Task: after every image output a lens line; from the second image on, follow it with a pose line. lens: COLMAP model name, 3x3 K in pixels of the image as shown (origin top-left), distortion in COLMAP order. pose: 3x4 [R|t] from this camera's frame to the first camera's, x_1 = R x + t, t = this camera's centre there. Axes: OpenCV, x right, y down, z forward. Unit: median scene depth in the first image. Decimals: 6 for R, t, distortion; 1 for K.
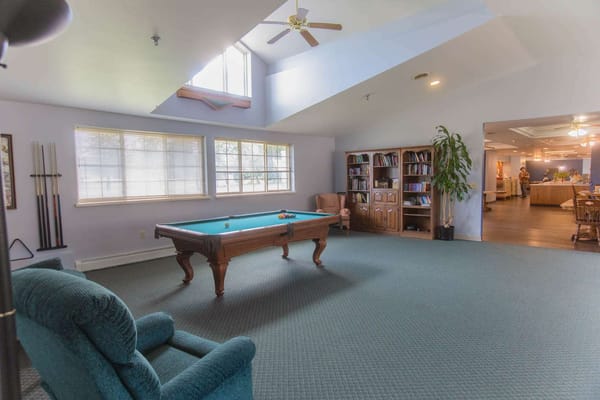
lens RADIAL K [[370.8, 0, 300.0], [0, 370.8, 200.0], [0, 0, 1]] dist [-0.005179, 0.000401]
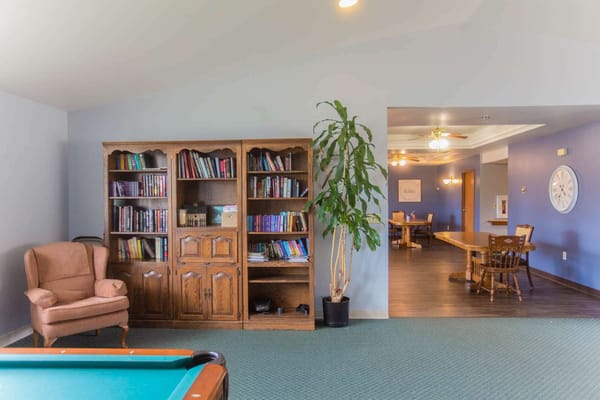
lens RADIAL K [[452.3, 0, 300.0], [0, 452.3, 200.0], [0, 0, 1]] dist [-0.003776, -0.000502]
pose [[0.762089, 0.004771, 0.647454, -0.041650], [0.037240, 0.997994, -0.051188, -0.031218], [-0.646400, 0.063121, 0.760383, 0.490930]]
